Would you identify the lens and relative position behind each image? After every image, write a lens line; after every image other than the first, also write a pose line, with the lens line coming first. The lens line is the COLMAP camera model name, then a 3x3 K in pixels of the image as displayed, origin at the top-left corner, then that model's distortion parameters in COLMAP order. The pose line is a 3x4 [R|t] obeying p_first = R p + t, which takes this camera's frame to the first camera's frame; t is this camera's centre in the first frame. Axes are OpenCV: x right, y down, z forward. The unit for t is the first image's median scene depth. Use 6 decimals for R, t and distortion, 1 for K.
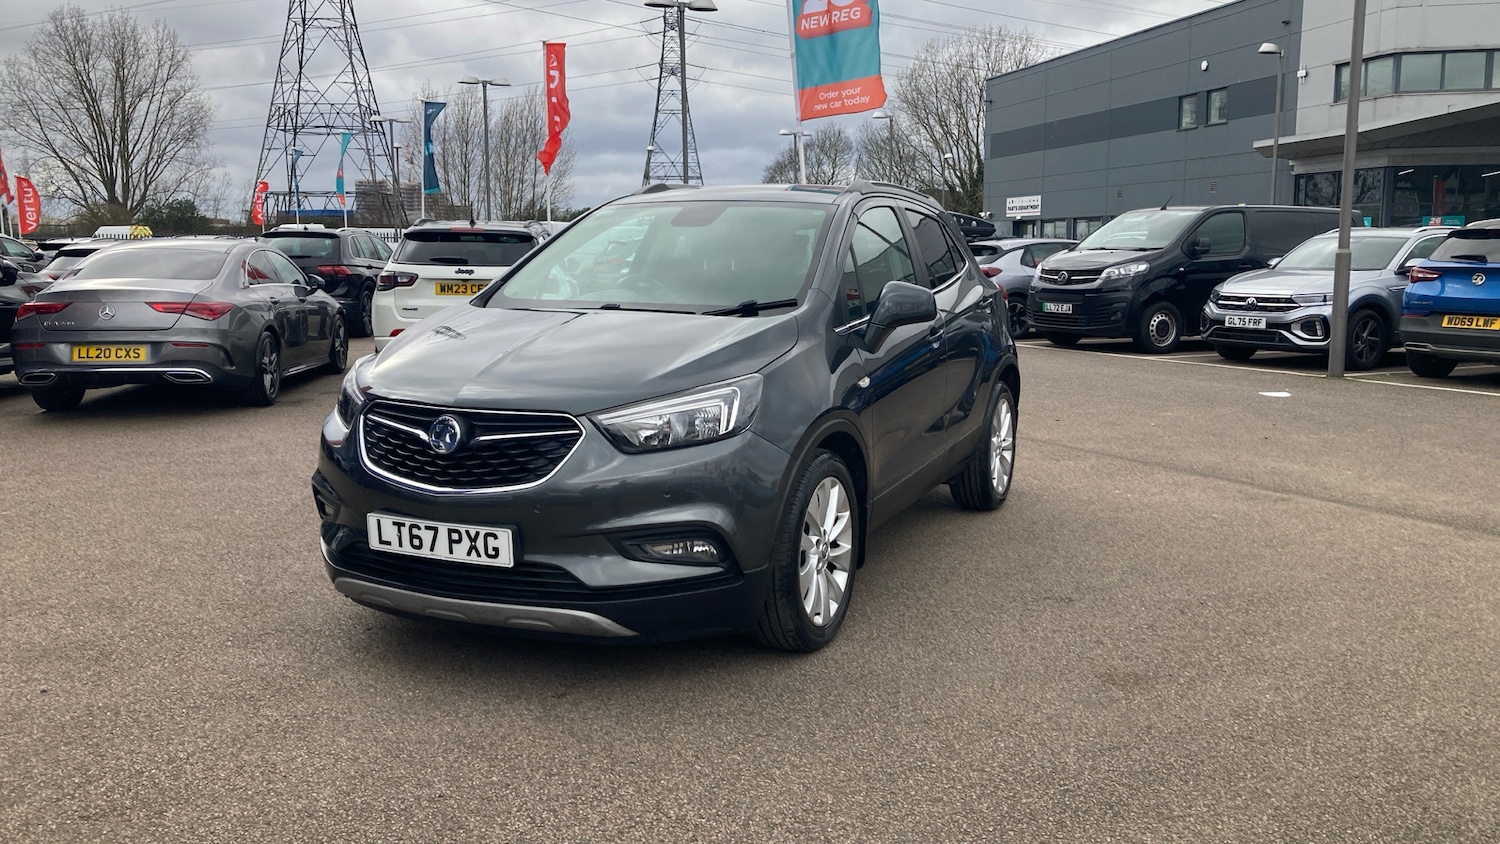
lens RADIAL K [[1236.9, 0, 747.5], [0, 1236.9, 408.8], [0, 0, 1]] dist [0.027272, -0.008248]
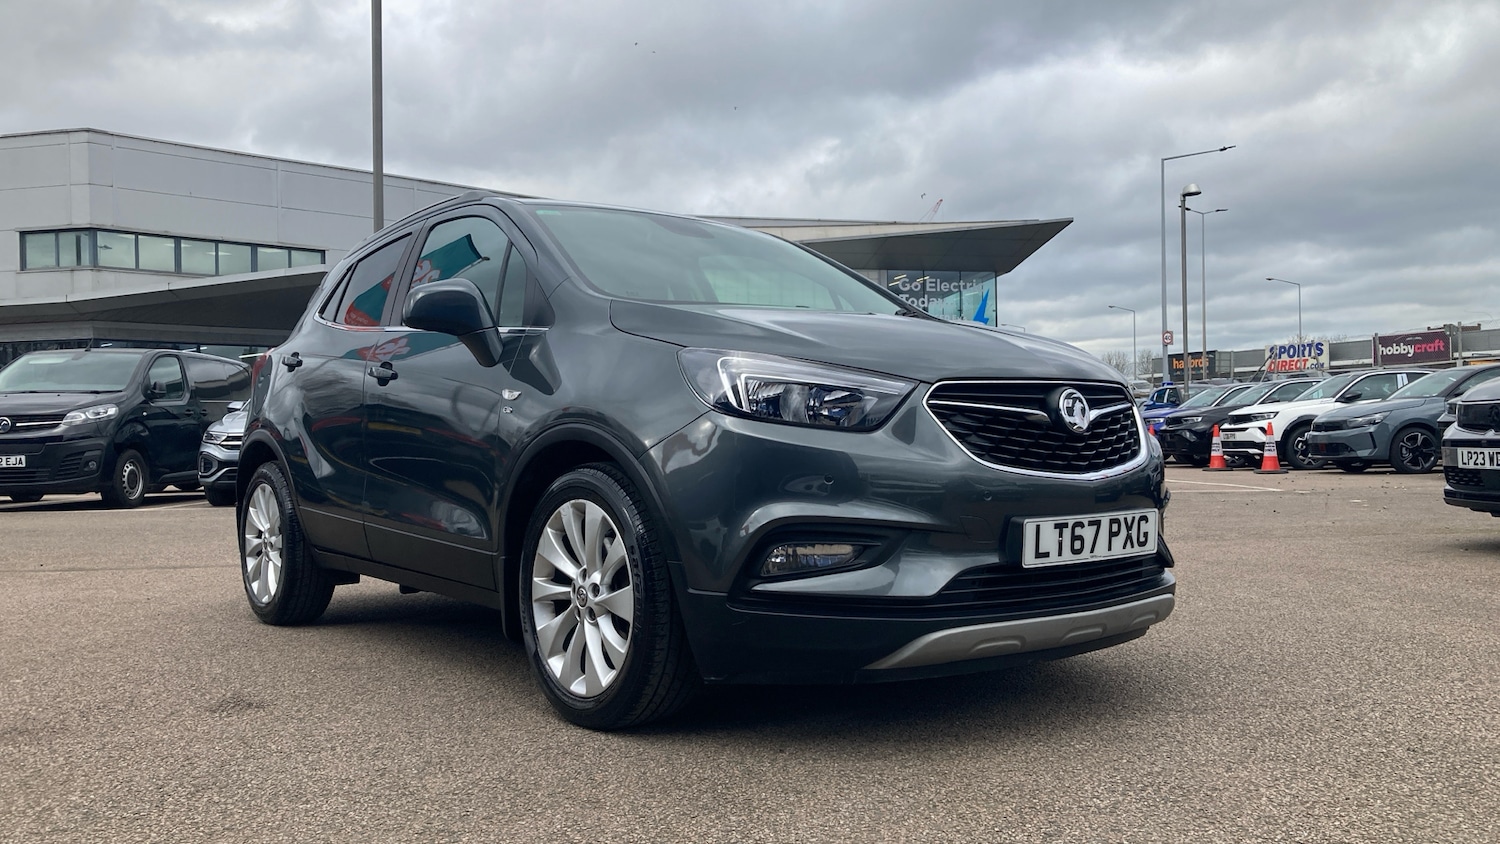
lens RADIAL K [[1236.9, 0, 749.8], [0, 1236.9, 432.7], [0, 0, 1]] dist [0.027272, -0.008248]
pose [[0.453455, -0.010253, 0.891220, -0.973321], [0.134219, 0.989316, -0.056910, 0.047873], [-0.881115, 0.145425, 0.449986, 0.737413]]
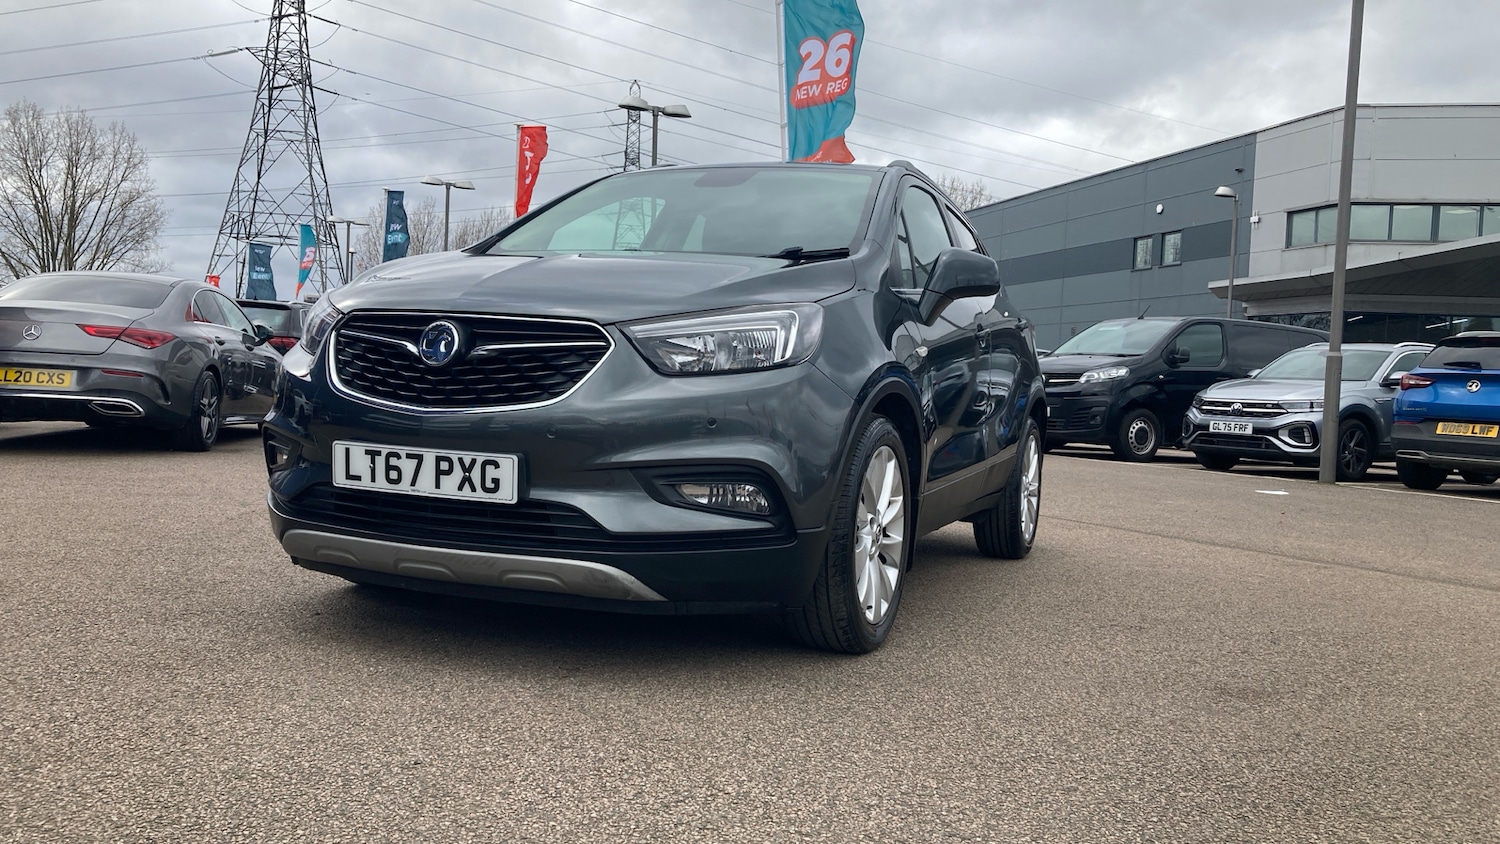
lens RADIAL K [[1236.9, 0, 750.8], [0, 1236.9, 420.8], [0, 0, 1]] dist [0.027272, -0.008248]
pose [[0.997789, 0.047120, 0.046877, -0.068308], [-0.042171, 0.993944, -0.101471, 0.130535], [-0.051374, 0.099270, 0.993733, 0.168130]]
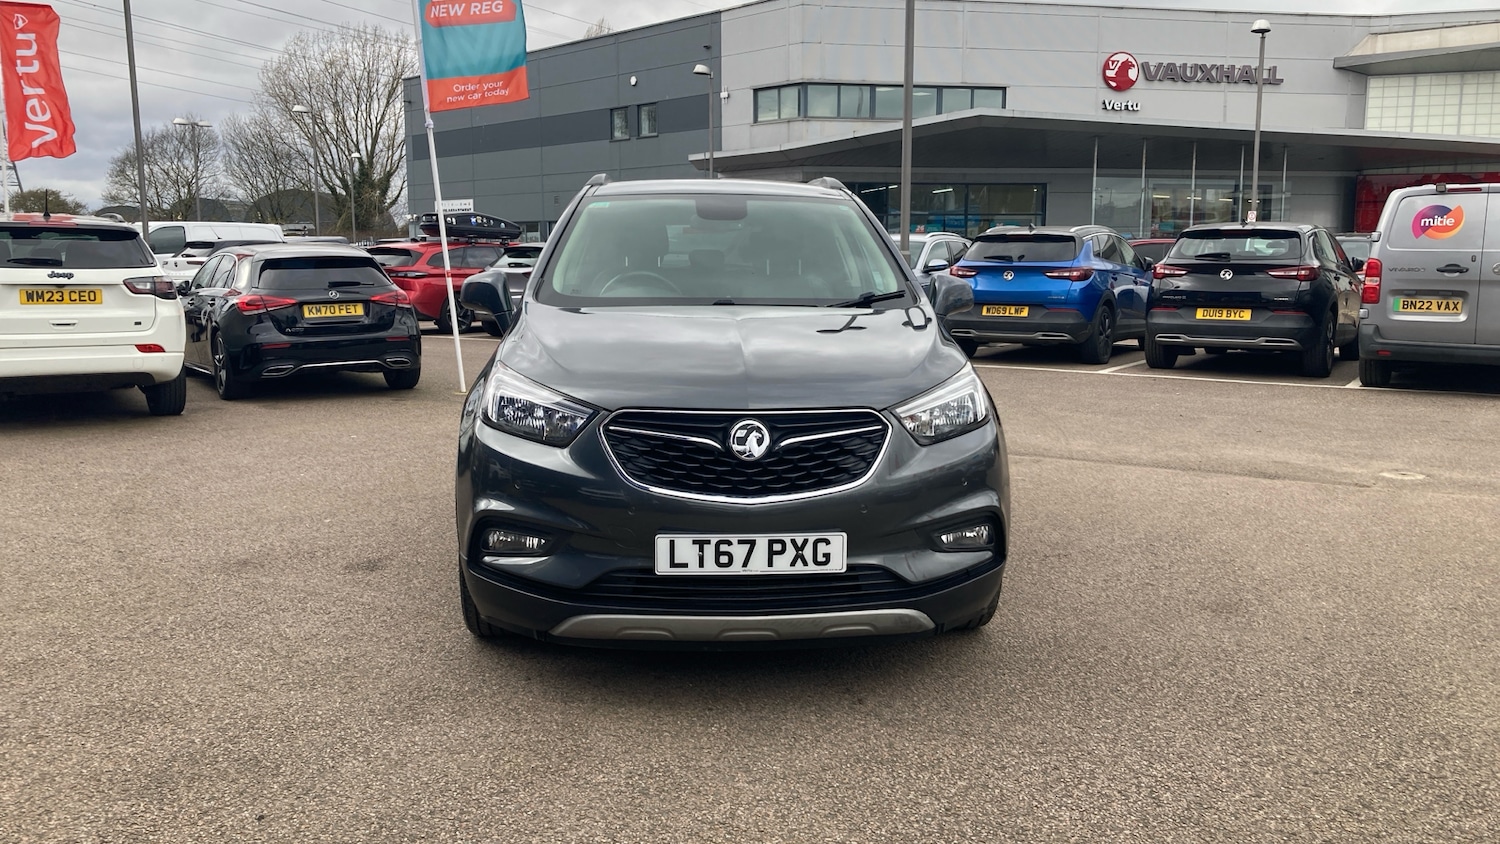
lens RADIAL K [[1236.9, 0, 748.4], [0, 1236.9, 407.4], [0, 0, 1]] dist [0.027272, -0.008248]
pose [[0.877928, -0.059797, 0.475044, -0.614171], [0.061977, 0.998016, 0.011087, -0.012430], [-0.474765, 0.019708, 0.879892, 0.166588]]
